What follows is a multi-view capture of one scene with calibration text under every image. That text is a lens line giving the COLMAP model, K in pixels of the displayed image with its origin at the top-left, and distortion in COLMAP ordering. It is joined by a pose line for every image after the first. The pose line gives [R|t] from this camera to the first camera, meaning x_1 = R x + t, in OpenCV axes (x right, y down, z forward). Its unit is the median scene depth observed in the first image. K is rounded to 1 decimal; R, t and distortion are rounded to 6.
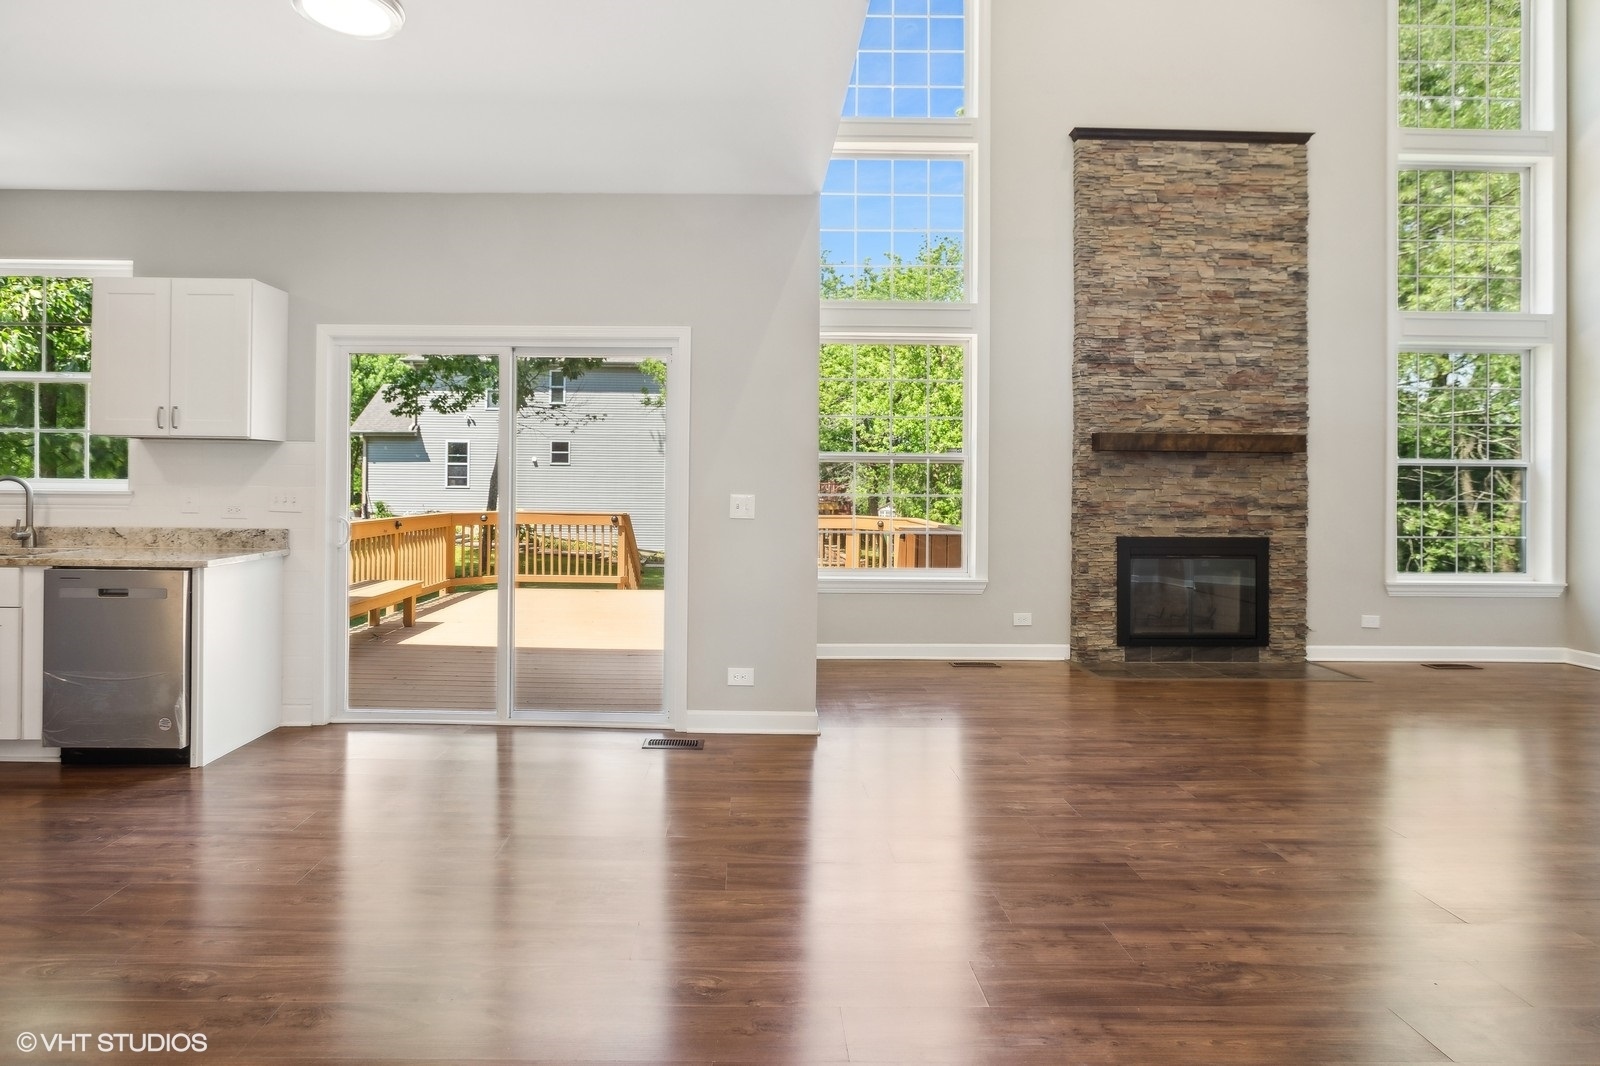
lens RADIAL K [[811.9, 0, 759.7], [0, 811.9, 483.5], [0, 0, 1]] dist [-0.026566, 0.007078]
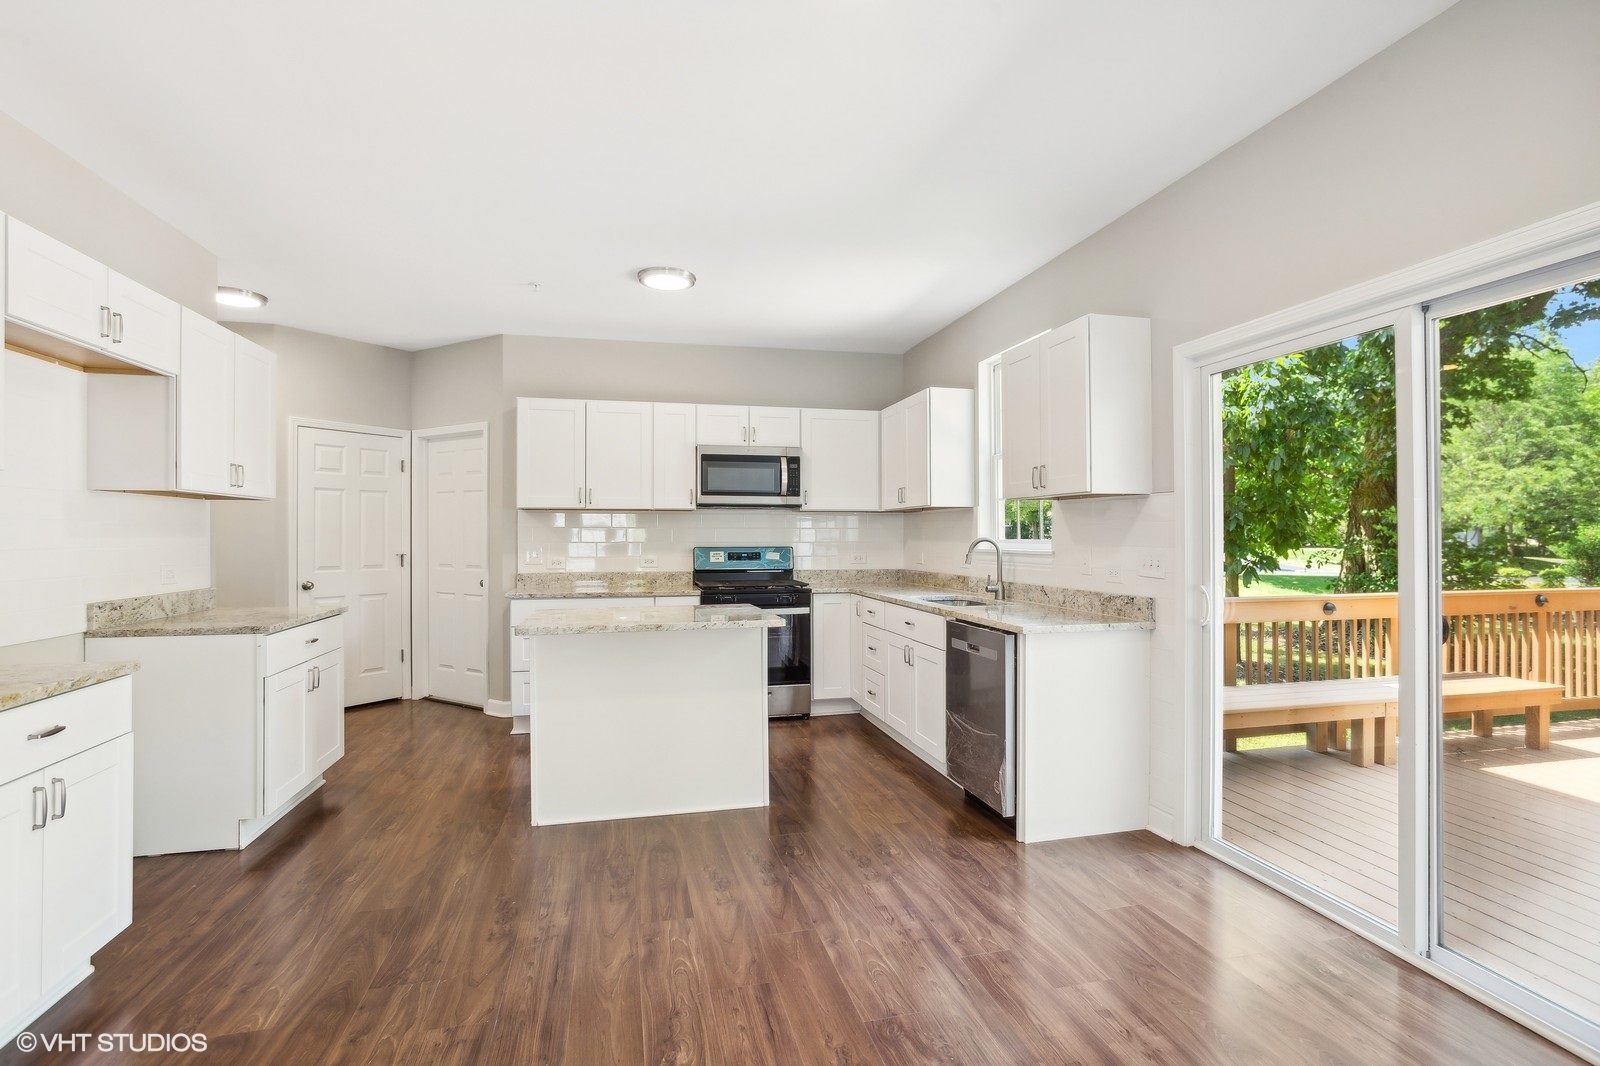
lens RADIAL K [[774.8, 0, 813.9], [0, 774.8, 538.3], [0, 0, 1]] dist [0.001146, 0.000897]
pose [[0.233779, -0.008558, -0.972252, 0.085813], [0.006119, 0.999954, -0.007331, -0.001444], [0.972271, -0.004236, 0.233820, 0.330643]]
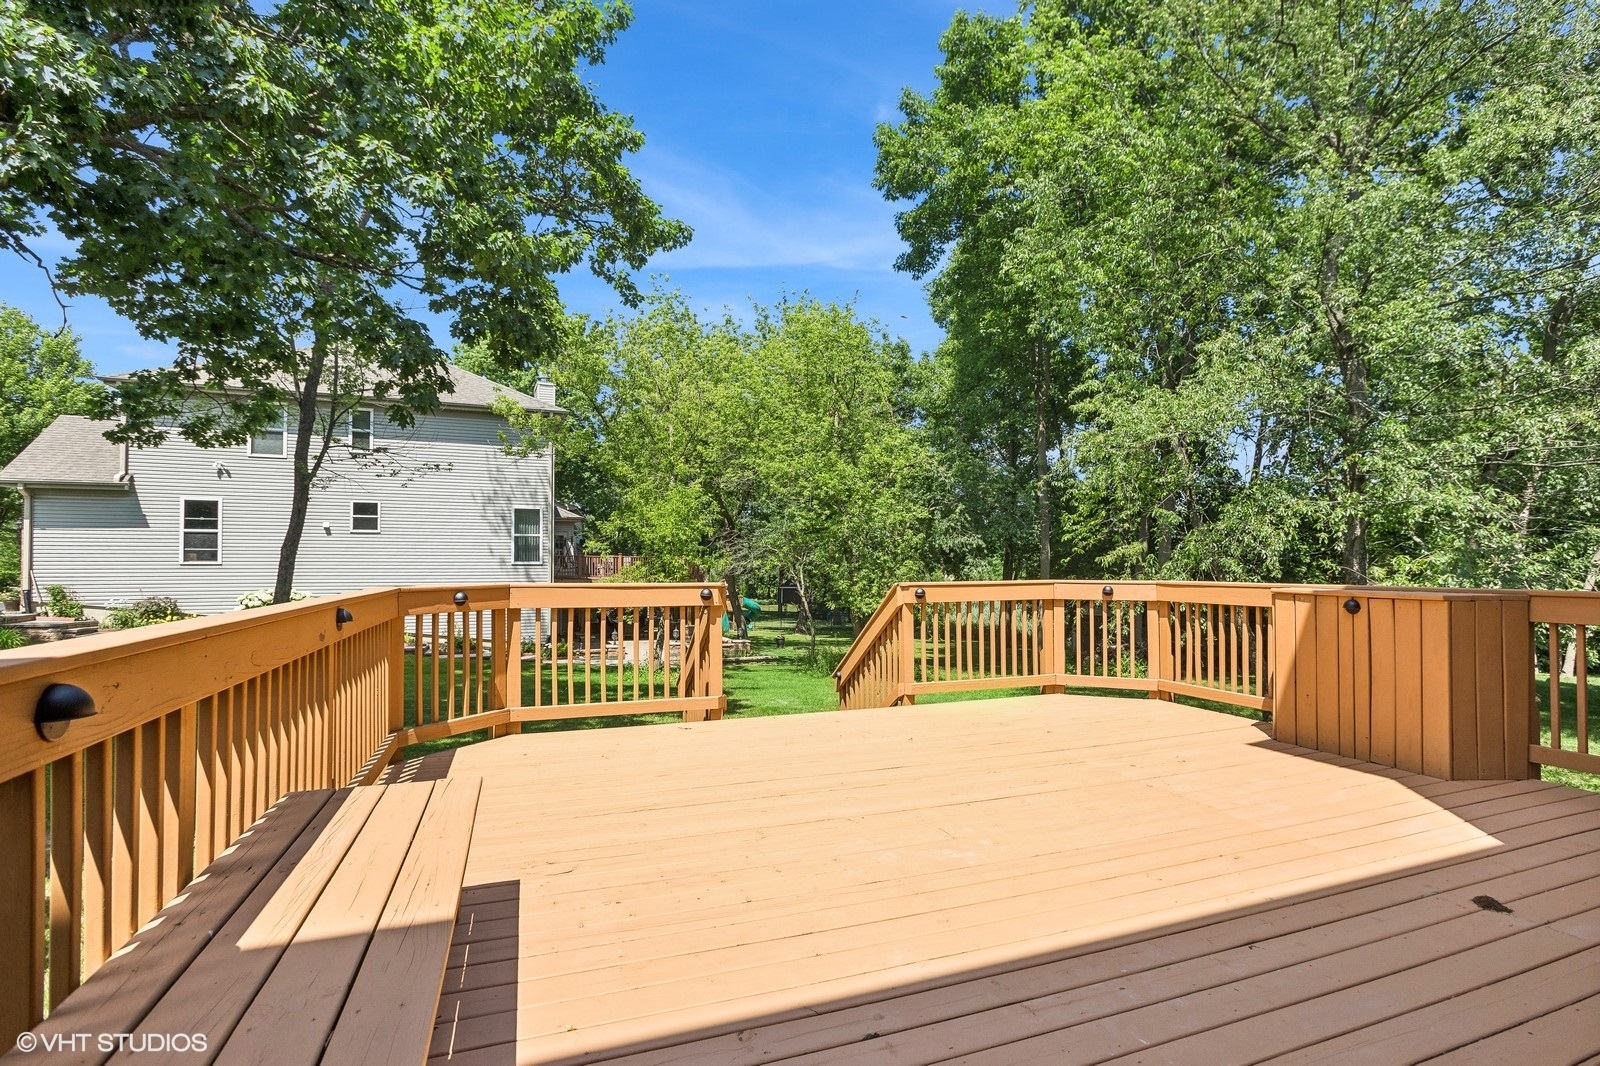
lens RADIAL K [[793.4, 0, 836.9], [0, 793.4, 554.7], [0, 0, 1]] dist [-0.036263, 0.018714]
pose [[0.932091, -0.002072, 0.362219, -0.482504], [0.006863, 0.999905, -0.011942, 0.040374], [-0.362160, 0.013617, 0.932017, 0.776573]]
